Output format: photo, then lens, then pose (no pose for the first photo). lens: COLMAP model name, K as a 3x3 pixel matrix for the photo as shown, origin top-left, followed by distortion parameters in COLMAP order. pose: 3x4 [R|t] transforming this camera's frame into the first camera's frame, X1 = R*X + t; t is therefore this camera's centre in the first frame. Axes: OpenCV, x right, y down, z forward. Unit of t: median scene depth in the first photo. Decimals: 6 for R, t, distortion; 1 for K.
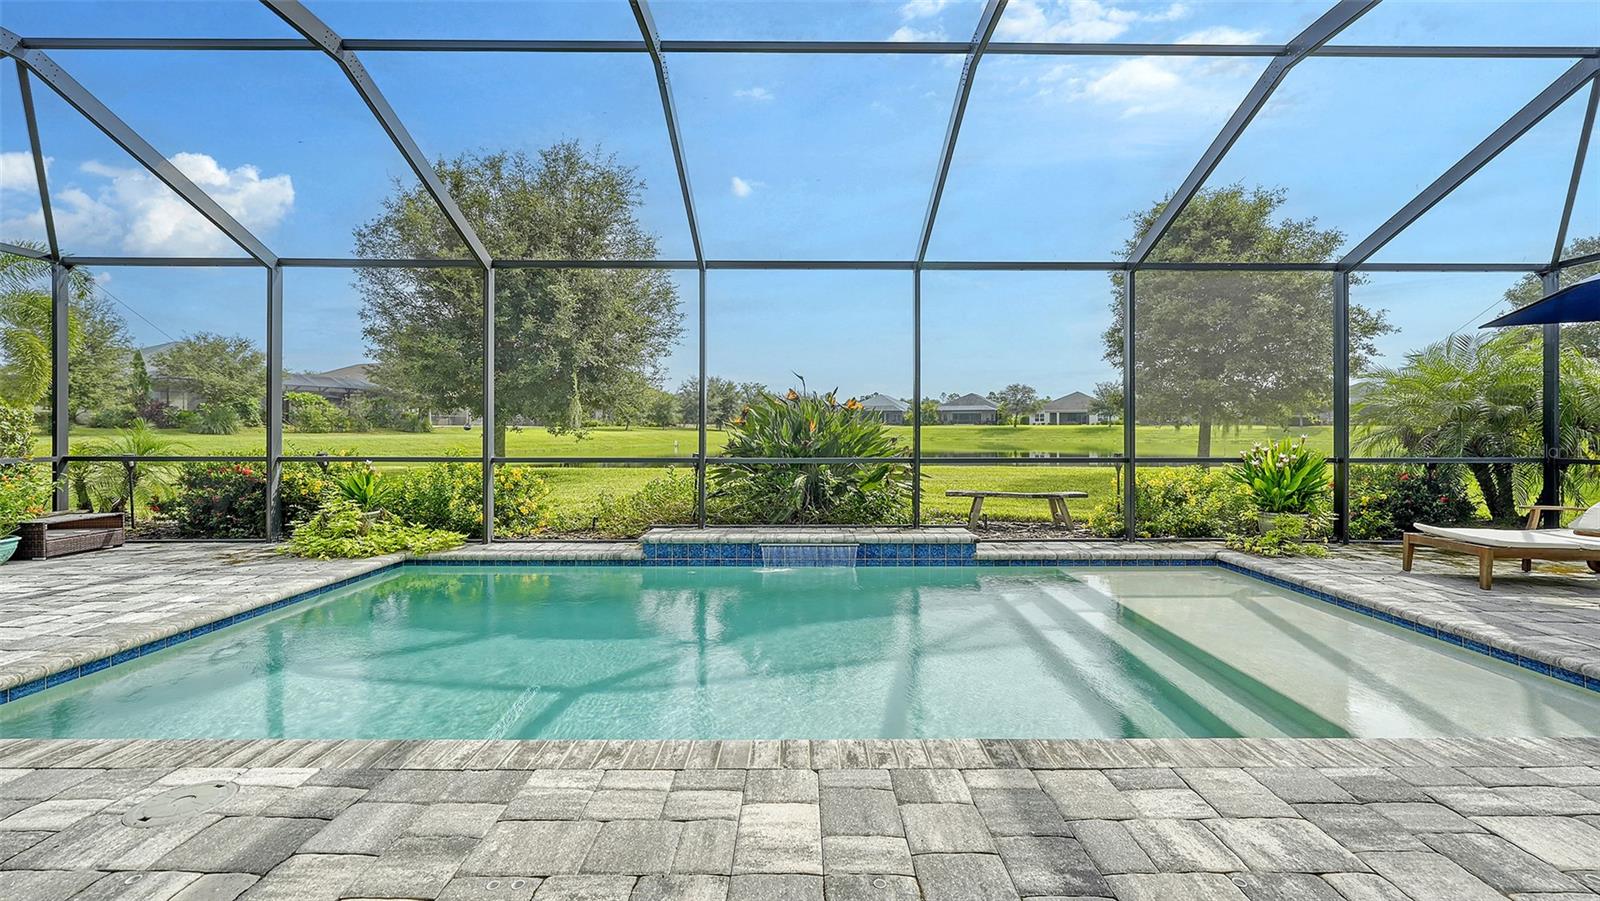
lens RADIAL K [[639.7, 0, 803.0], [0, 639.7, 436.1], [0, 0, 1]] dist [-0.003389, 0.000109]
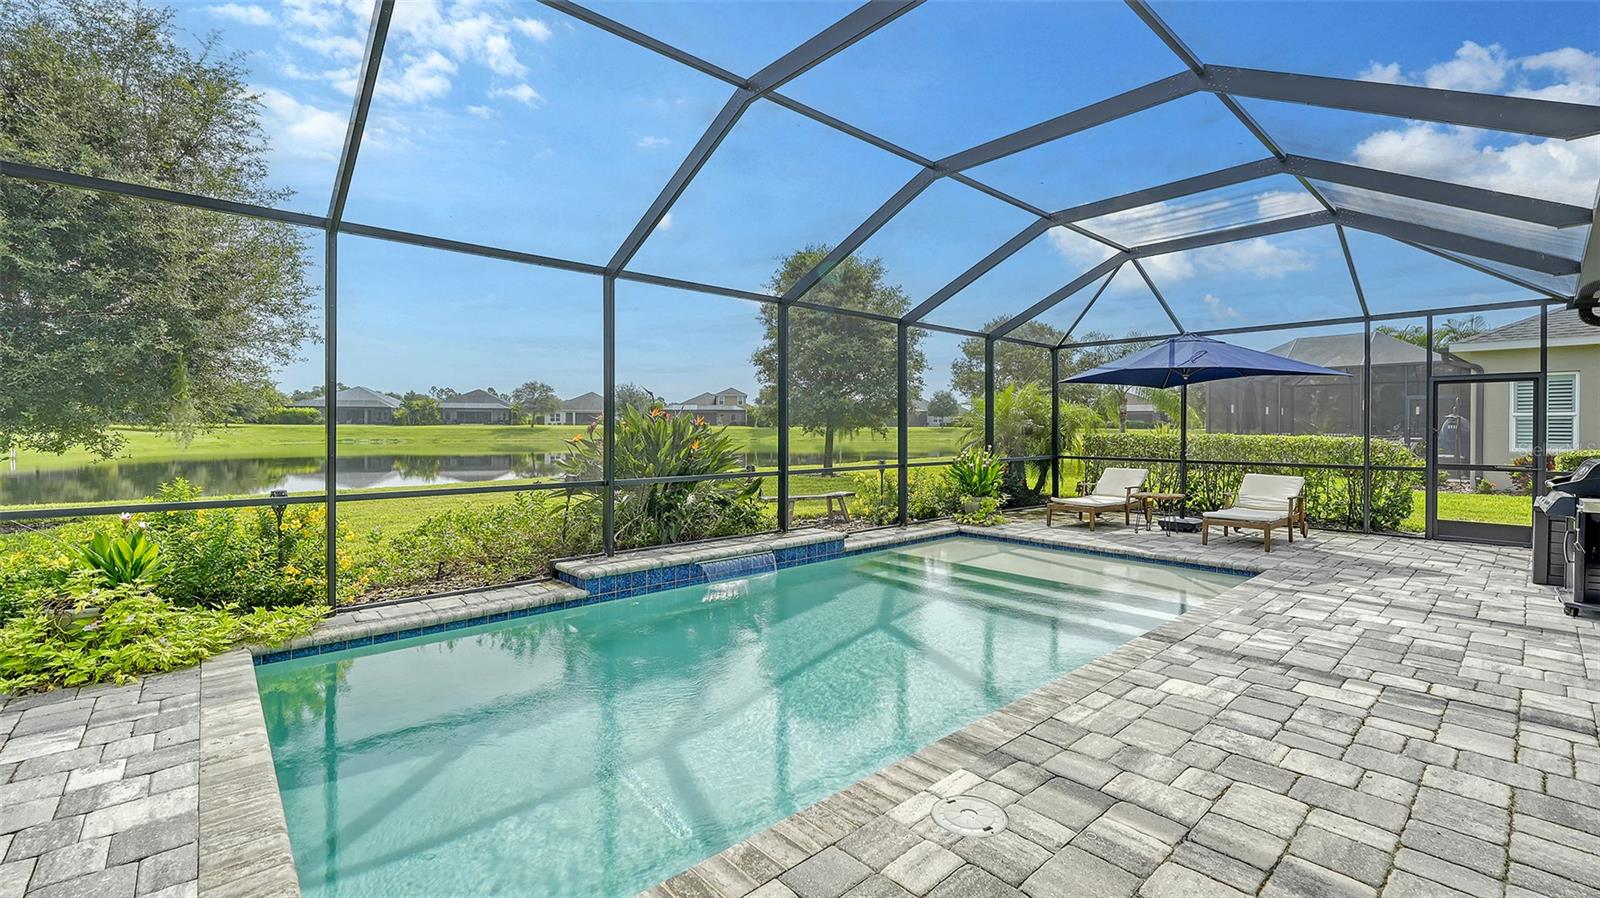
lens RADIAL K [[666.1, 0, 794.5], [0, 666.1, 435.8], [0, 0, 1]] dist [0.000500, -0.000035]
pose [[0.749240, -0.007977, 0.662251, -0.644121], [0.007771, 0.999965, 0.003253, -0.035045], [-0.662254, 0.002709, 0.749275, 0.101771]]
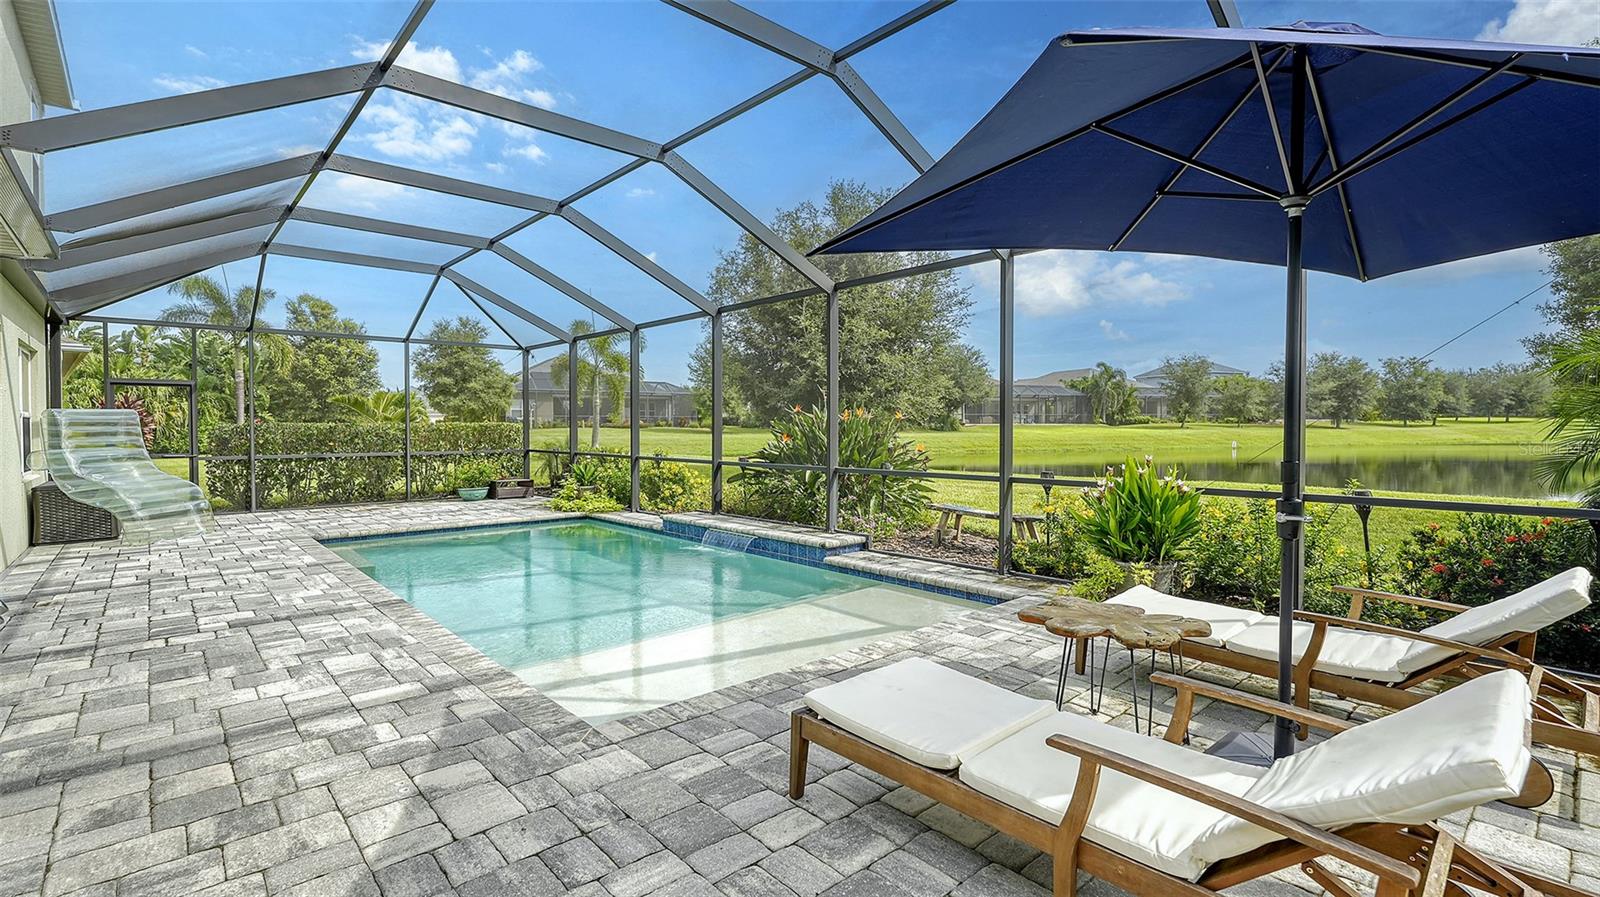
lens RADIAL K [[715.6, 0, 793.4], [0, 715.6, 442.8], [0, 0, 1]] dist [-0.001605, 0.000377]
pose [[0.666058, 0.013561, -0.745777, 1.115965], [-0.003799, 0.999883, 0.014789, -0.025690], [0.745890, -0.007017, 0.666032, 0.163300]]
